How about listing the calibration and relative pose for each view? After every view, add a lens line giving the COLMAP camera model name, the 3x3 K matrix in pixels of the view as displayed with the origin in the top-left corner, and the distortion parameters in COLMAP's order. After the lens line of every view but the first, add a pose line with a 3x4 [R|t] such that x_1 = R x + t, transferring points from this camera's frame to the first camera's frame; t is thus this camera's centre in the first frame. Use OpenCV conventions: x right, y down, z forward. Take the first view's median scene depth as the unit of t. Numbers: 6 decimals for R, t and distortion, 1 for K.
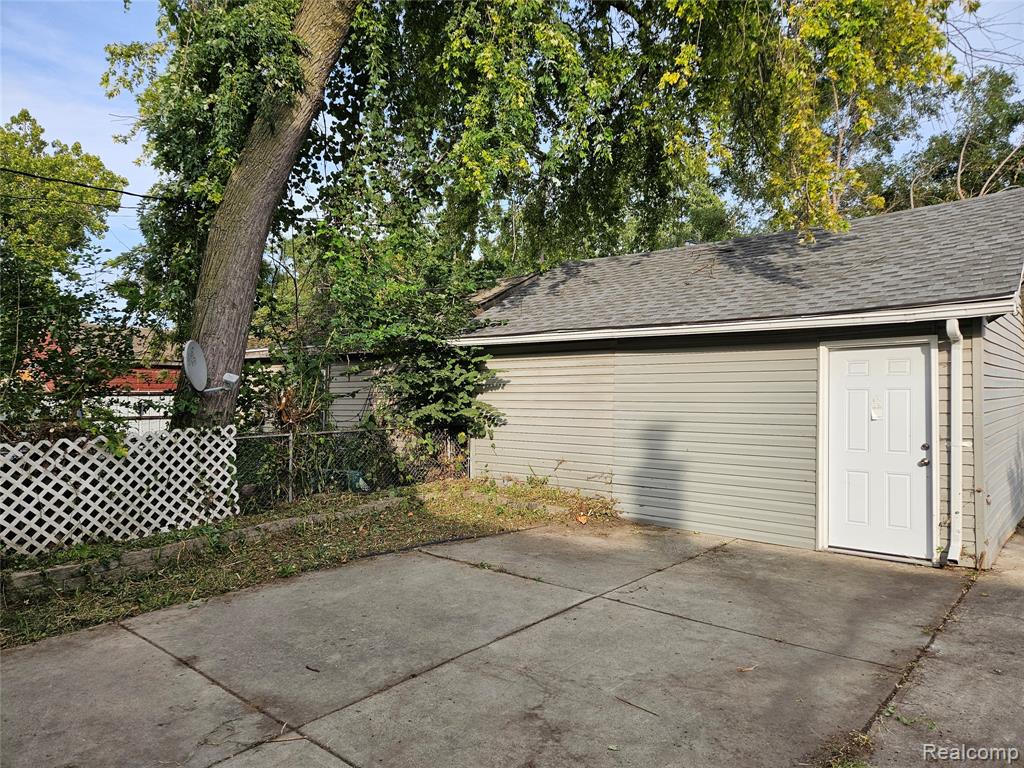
lens RADIAL K [[673.3, 0, 512.0], [0, 673.3, 384.0], [0, 0, 1]] dist [0.046915, -0.001536]
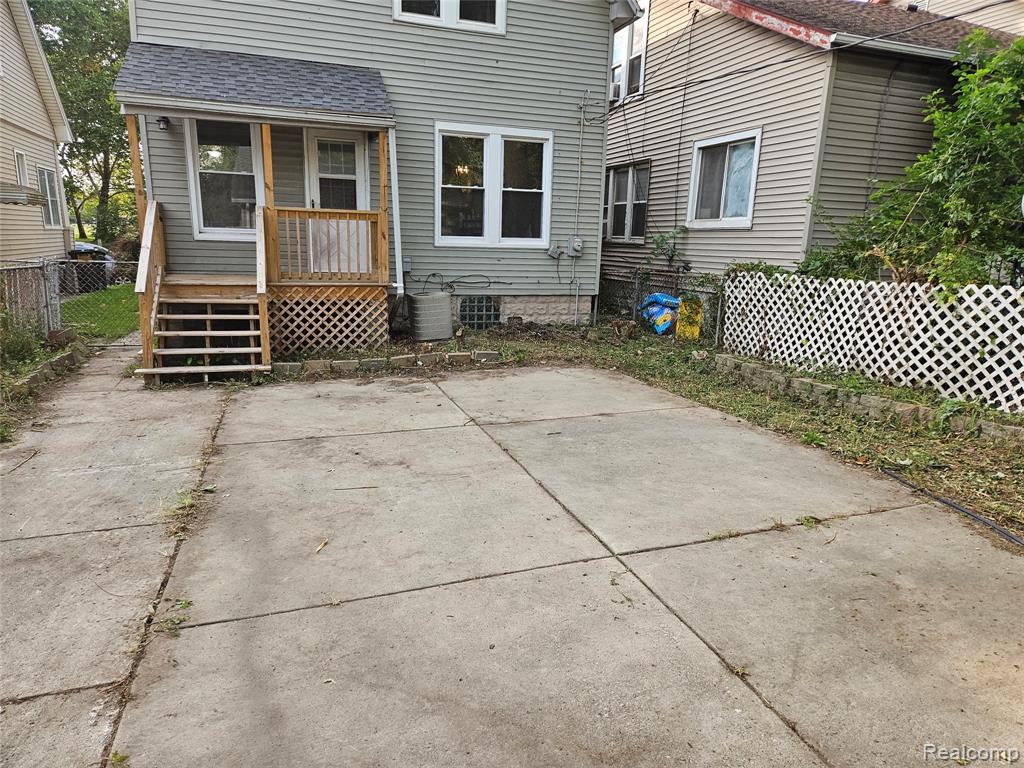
lens RADIAL K [[673.3, 0, 512.0], [0, 673.3, 384.0], [0, 0, 1]] dist [0.046915, -0.001536]
pose [[-0.498664, 0.177671, -0.848391, 0.959835], [-0.012834, 0.977147, 0.212178, 0.027167], [0.866700, 0.116694, -0.484988, 1.672420]]
